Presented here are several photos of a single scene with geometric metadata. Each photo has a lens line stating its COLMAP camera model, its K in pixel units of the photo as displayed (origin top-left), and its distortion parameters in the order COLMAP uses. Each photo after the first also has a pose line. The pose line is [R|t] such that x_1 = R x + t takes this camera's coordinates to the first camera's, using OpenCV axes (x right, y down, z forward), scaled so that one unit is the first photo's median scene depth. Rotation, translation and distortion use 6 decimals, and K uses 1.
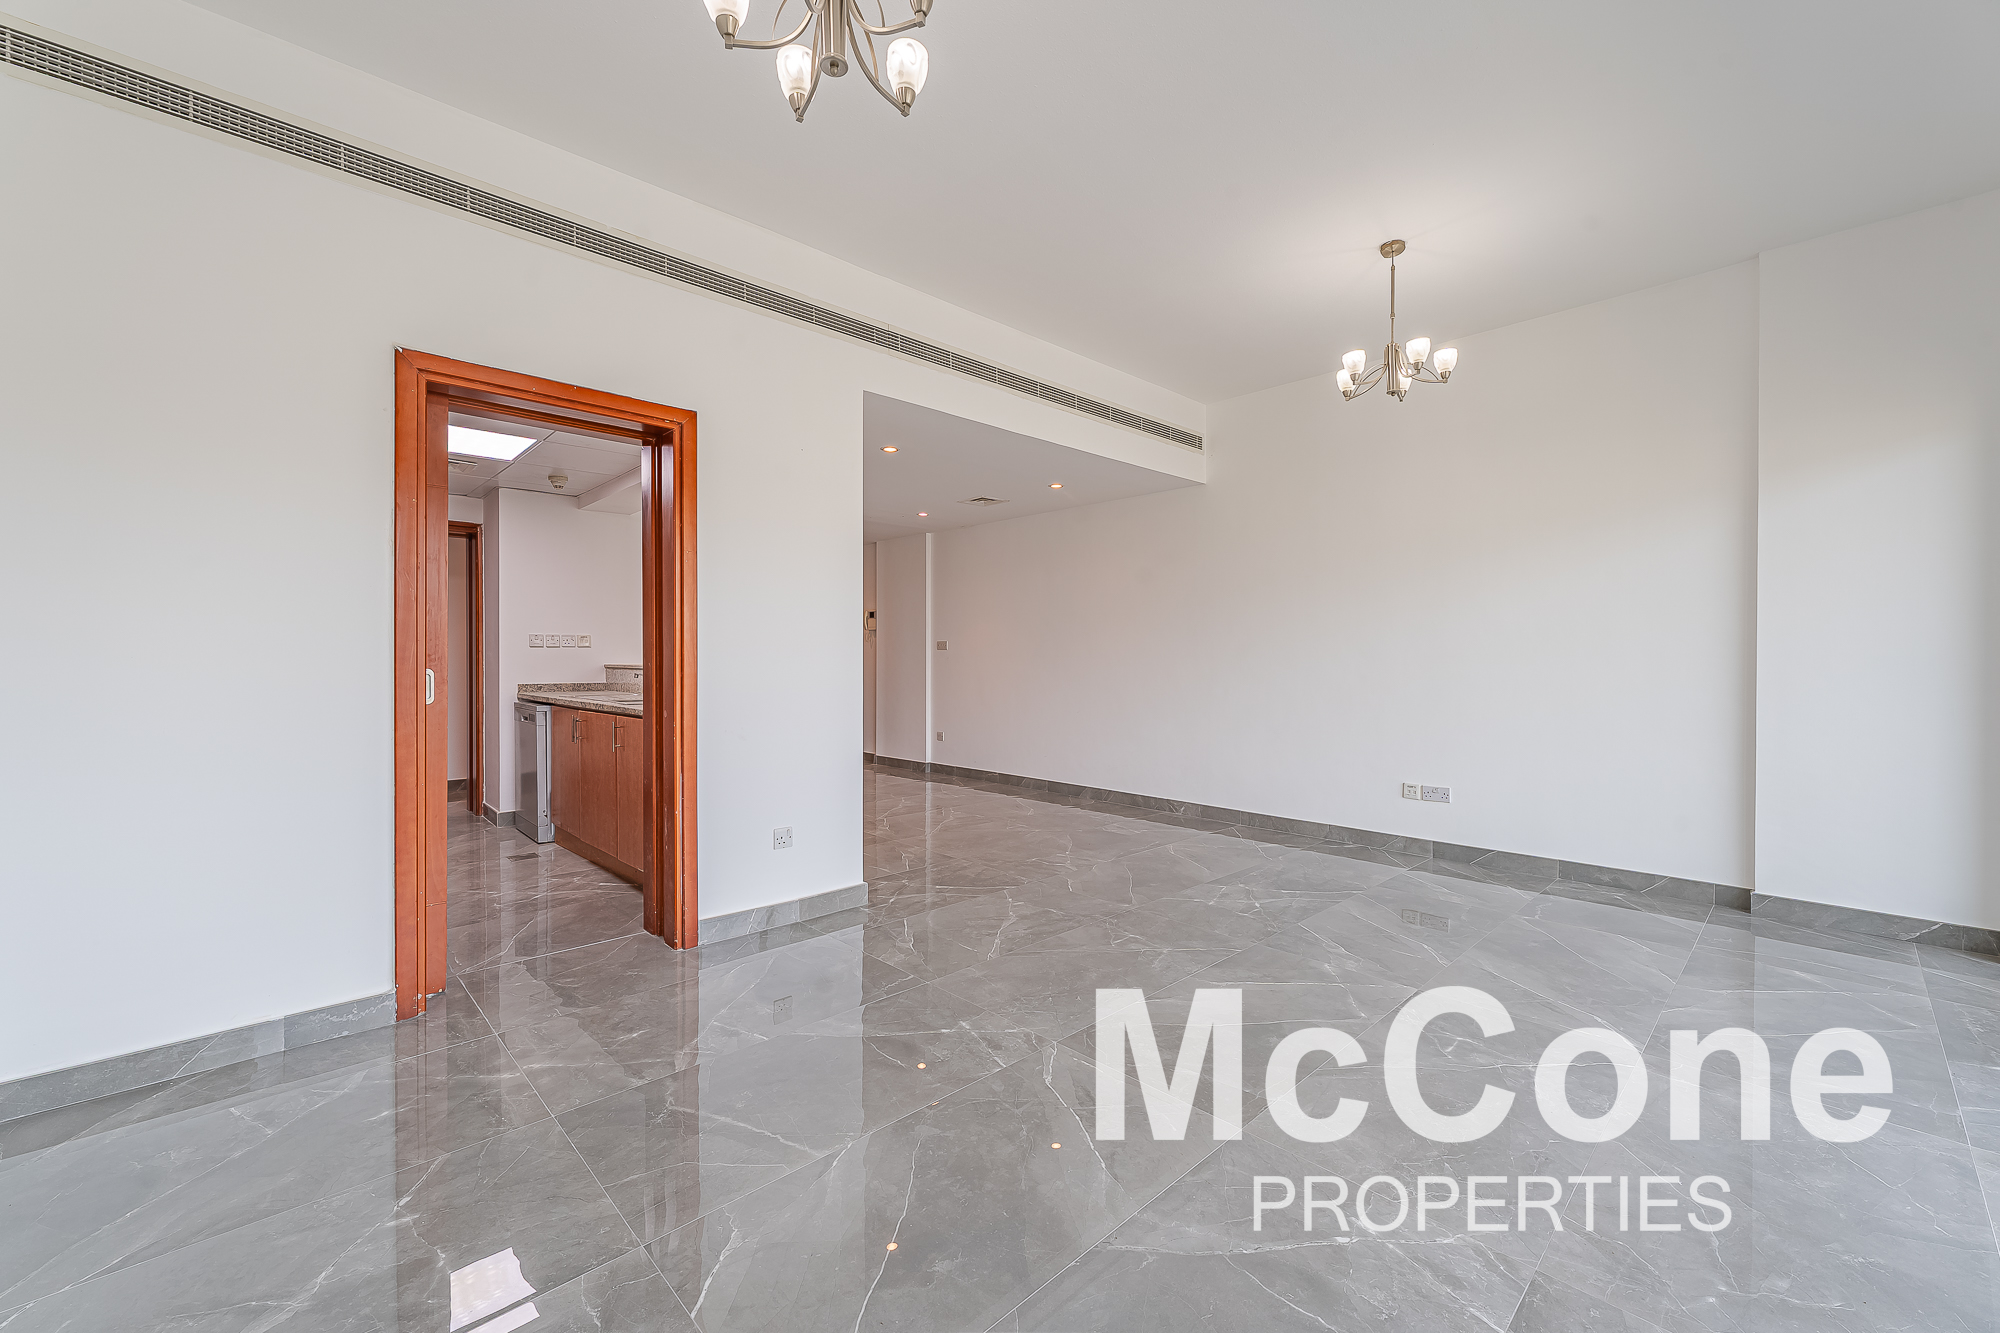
lens RADIAL K [[802.0, 0, 984.4], [0, 802.0, 665.8], [0, 0, 1]] dist [-0.000514, -0.000702]
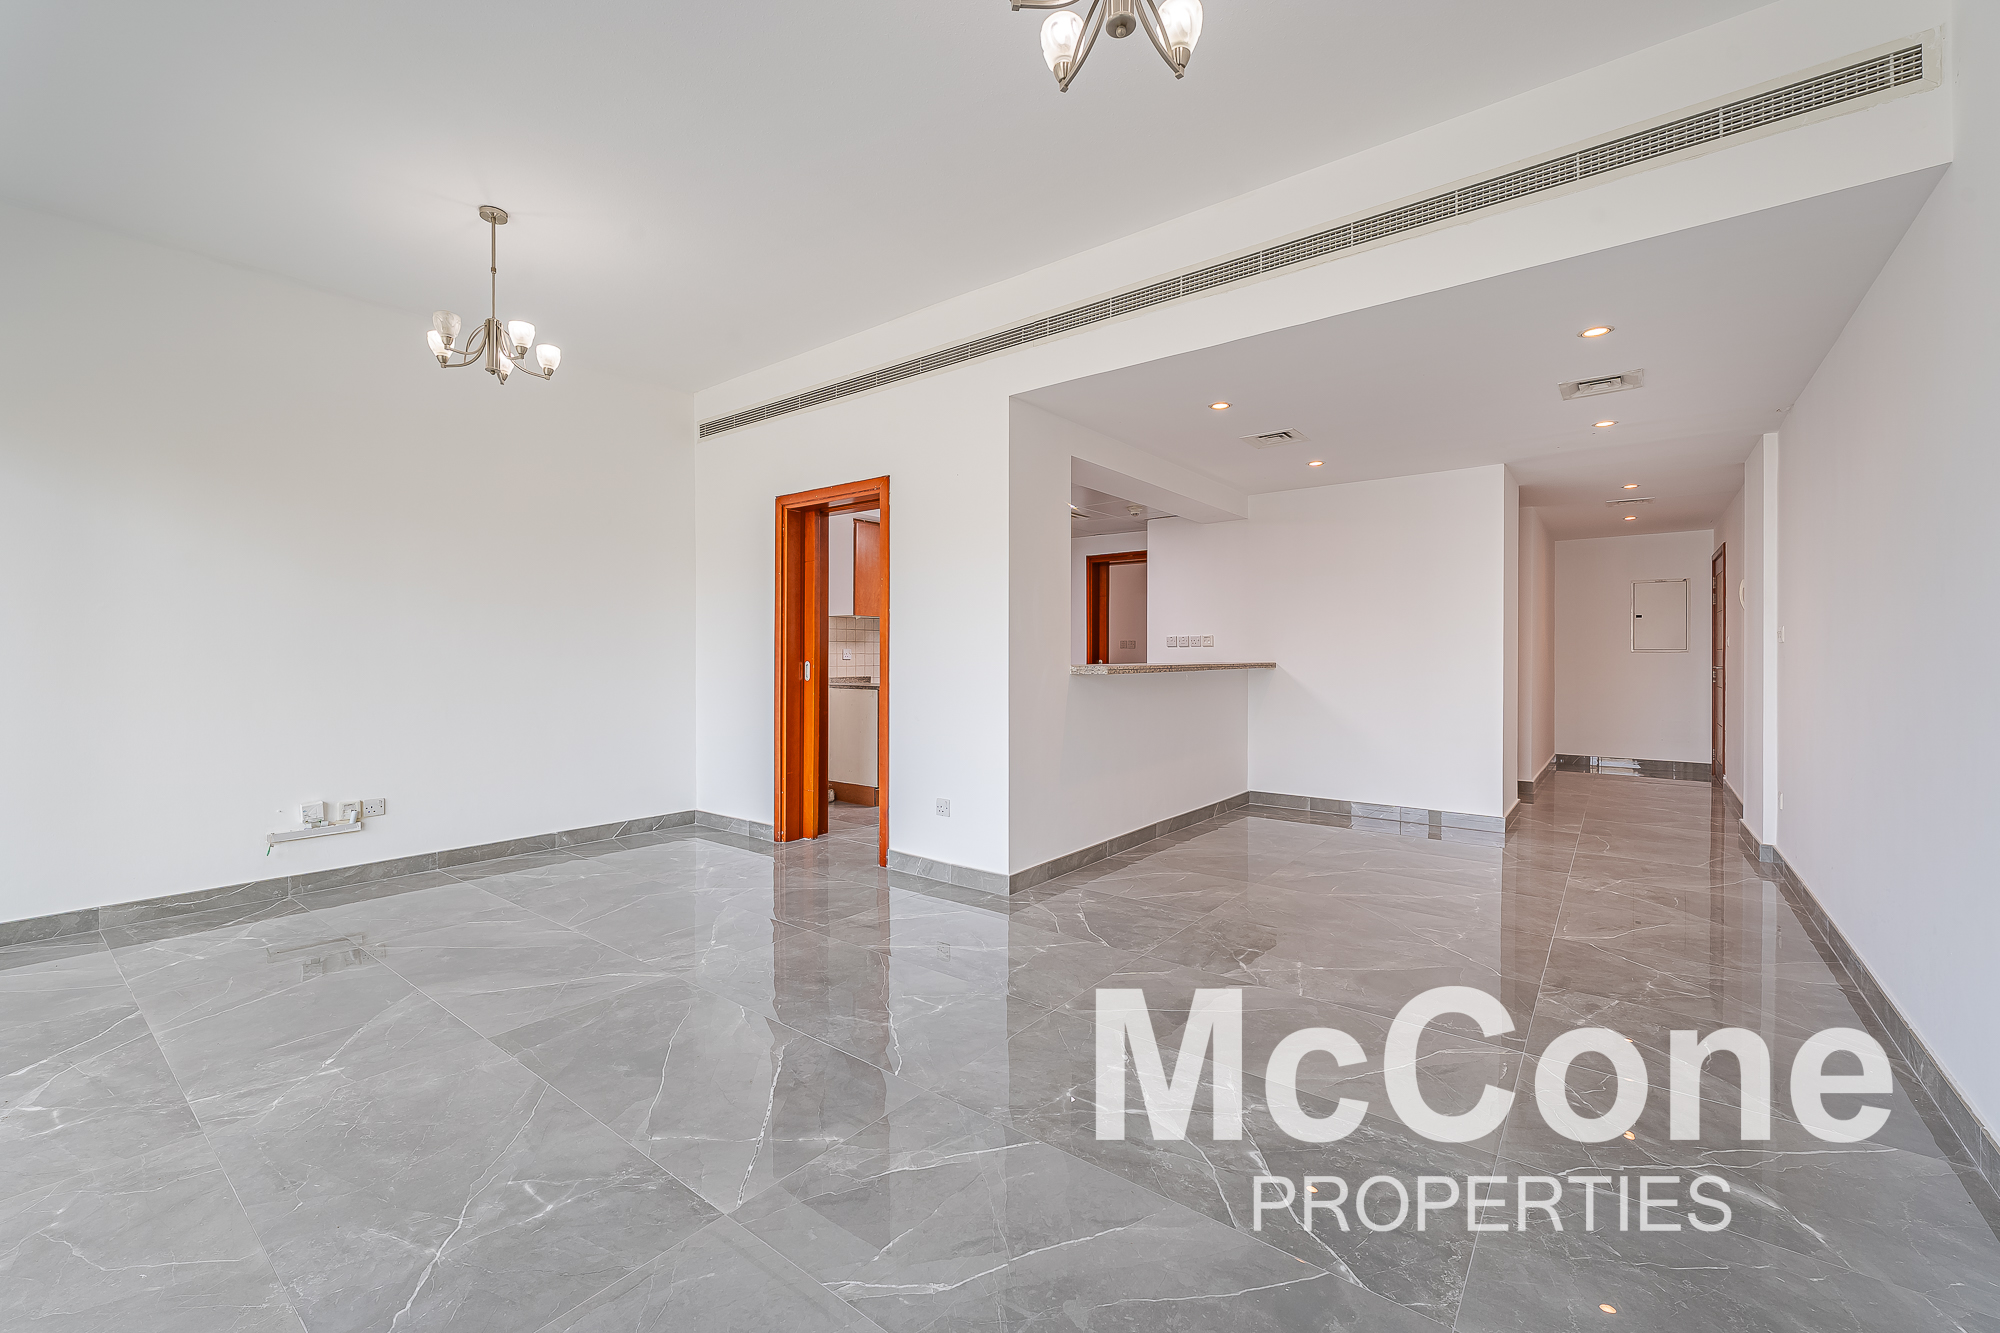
lens RADIAL K [[812.3, 0, 1001.2], [0, 812.3, 660.1], [0, 0, 1]] dist [0.000584, -0.000516]
pose [[0.152629, 0.005213, -0.988270, 0.775442], [-0.012093, 0.999921, 0.003407, -0.007052], [0.988210, 0.011431, 0.152680, 0.736464]]
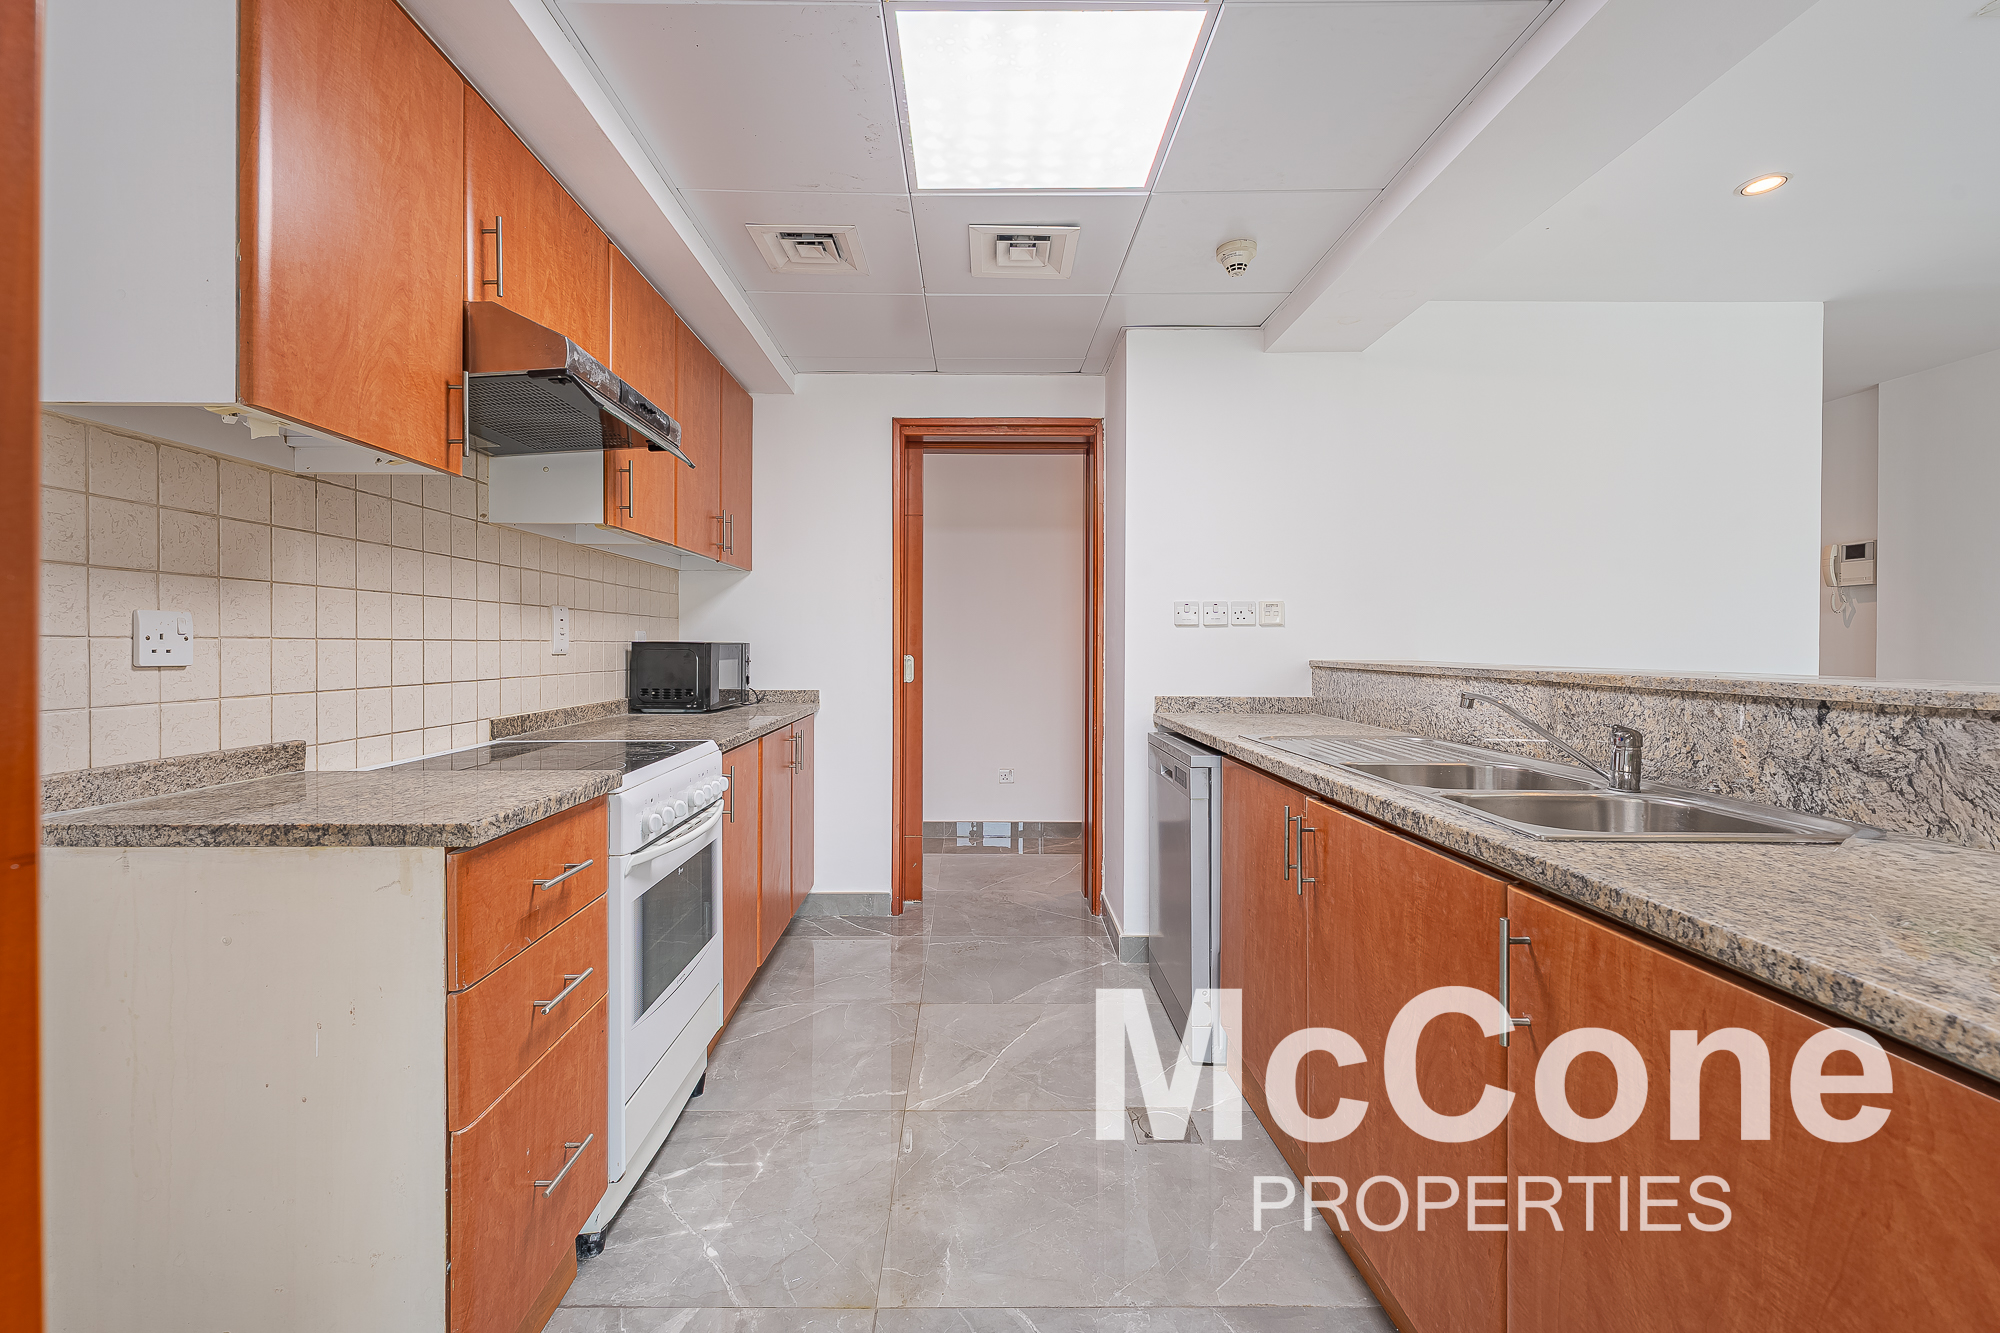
lens RADIAL K [[803.2, 0, 993.6], [0, 803.2, 652.0], [0, 0, 1]] dist [-0.001016, -0.000118]
pose [[0.745126, 0.006680, -0.666891, -0.382950], [-0.007807, 0.999969, 0.001293, -0.008043], [0.666878, 0.004243, 0.745155, 0.662596]]
